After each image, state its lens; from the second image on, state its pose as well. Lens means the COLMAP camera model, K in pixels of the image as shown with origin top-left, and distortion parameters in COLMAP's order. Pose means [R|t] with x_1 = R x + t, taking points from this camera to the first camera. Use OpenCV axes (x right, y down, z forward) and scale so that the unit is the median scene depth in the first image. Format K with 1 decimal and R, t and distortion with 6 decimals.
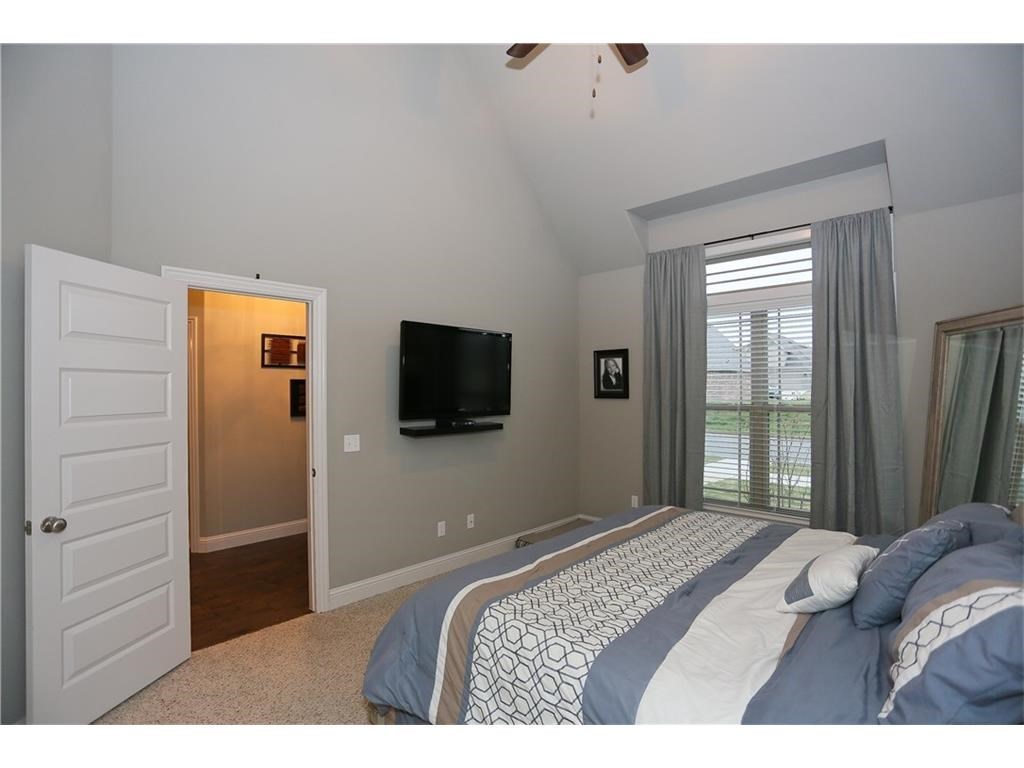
lens RADIAL K [[499.9, 0, 508.2], [0, 499.9, 387.1], [0, 0, 1]] dist [-0.070248, 0.033809]
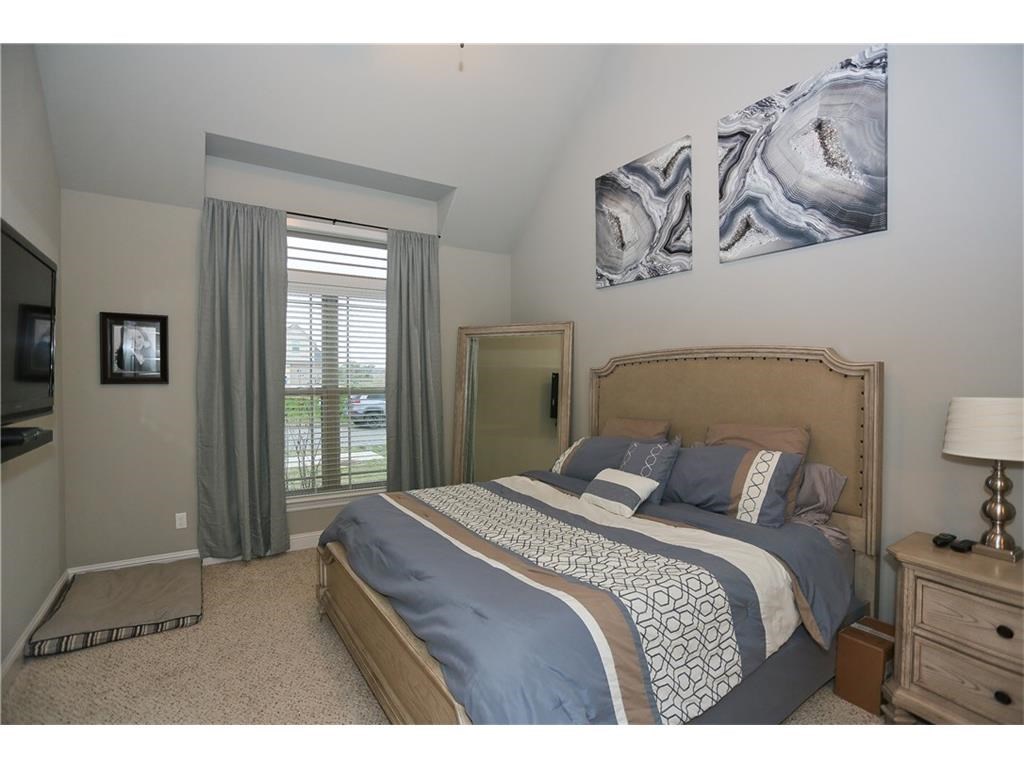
lens RADIAL K [[499.9, 0, 508.2], [0, 499.9, 387.1], [0, 0, 1]] dist [-0.070248, 0.033809]
pose [[0.223740, -0.014204, 0.974545, -0.416082], [-0.007561, 0.999838, 0.016309, 0.014392], [-0.974620, -0.011017, 0.223596, 0.419699]]
